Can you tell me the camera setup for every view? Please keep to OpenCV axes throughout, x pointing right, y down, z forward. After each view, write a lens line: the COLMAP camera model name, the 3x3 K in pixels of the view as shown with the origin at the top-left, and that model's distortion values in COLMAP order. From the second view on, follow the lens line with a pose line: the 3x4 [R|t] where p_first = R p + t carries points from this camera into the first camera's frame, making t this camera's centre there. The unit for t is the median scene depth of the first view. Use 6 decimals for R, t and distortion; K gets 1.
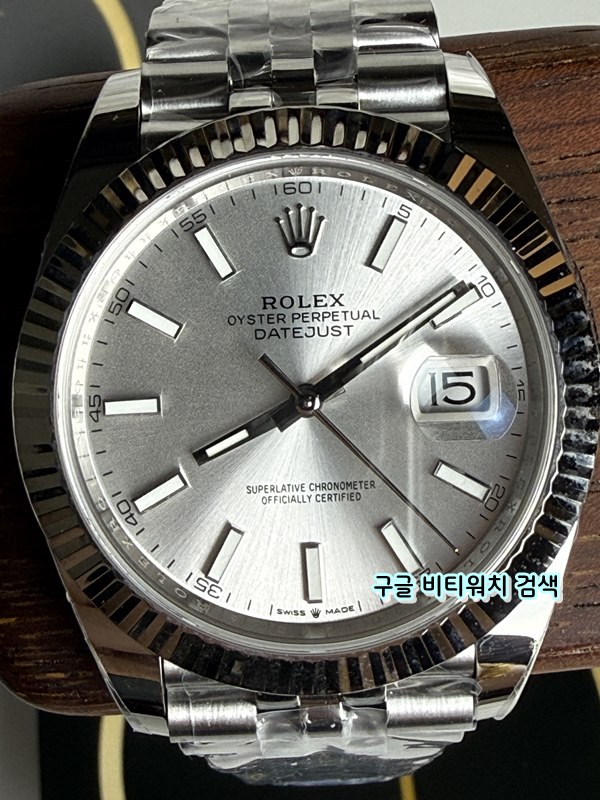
lens RADIAL K [[1484.1, 0, 299.7], [0, 1484.1, 270.7], [0, 0, 1]] dist [-0.022343, -0.047683]
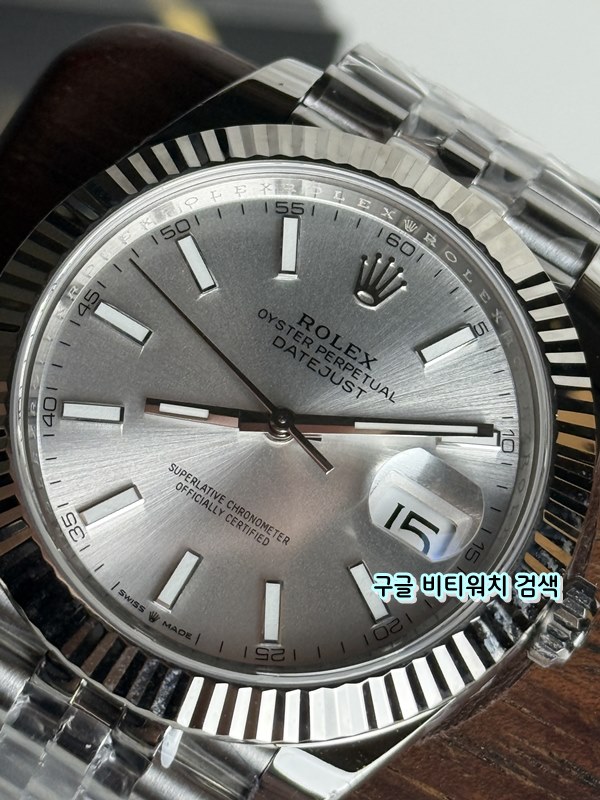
lens RADIAL K [[2855.9, 0, 300.0], [0, 2855.9, 400.0], [0, 0, 1]] dist [0.051080, 0.795232]
pose [[0.817857, 0.570565, -0.074597, 0.137433], [-0.569494, 0.784043, -0.246886, 0.503966], [-0.082377, 0.244400, 0.966169, -0.715872]]
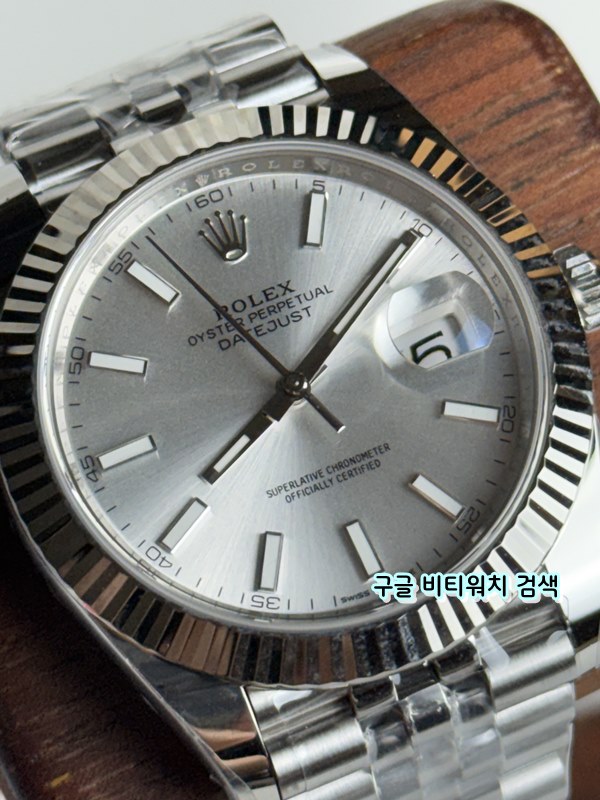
lens RADIAL K [[2855.9, 0, 300.0], [0, 2855.9, 400.0], [0, 0, 1]] dist [0.051080, 0.795232]
pose [[0.933937, -0.322729, 0.153648, -0.280602], [0.350147, 0.912427, -0.211837, 0.491107], [-0.071827, 0.251642, 0.965151, -0.806051]]
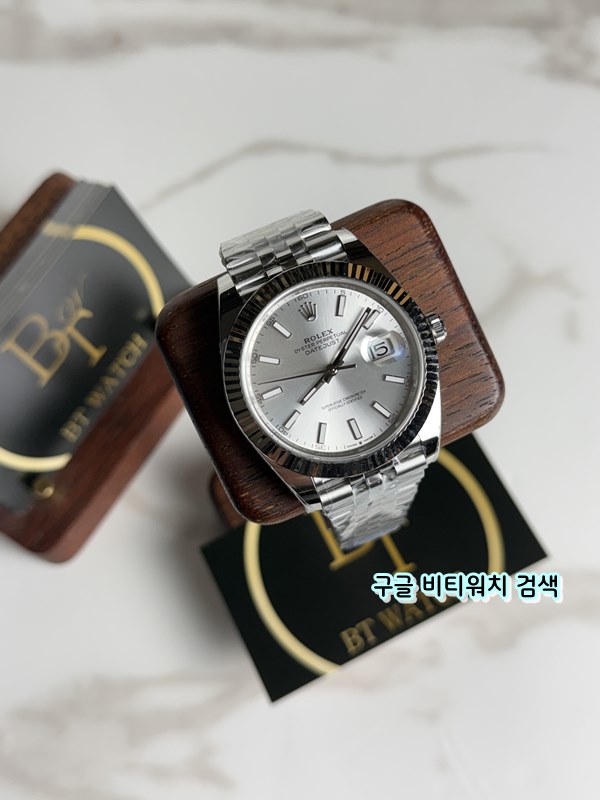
lens RADIAL K [[948.5, 0, 300.0], [0, 948.5, 400.0], [0, 0, 1]] dist [0.088410, -0.022069]
pose [[0.939528, -0.330717, 0.088958, -0.221989], [0.326792, 0.943437, 0.055984, 0.022873], [-0.102441, -0.023528, 0.994461, -0.718789]]
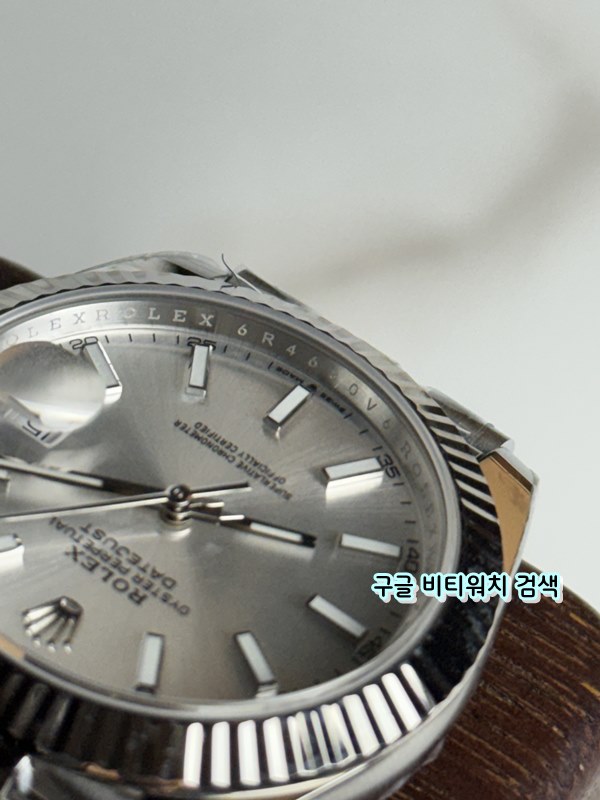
lens RADIAL K [[2855.9, 0, 300.0], [0, 2855.9, 400.0], [0, 0, 1]] dist [0.051080, 0.795232]
pose [[-0.778286, -0.544637, 0.312476, -0.540388], [0.594810, -0.480042, 0.644795, -0.918856], [-0.201178, 0.687699, 0.697566, -0.231047]]
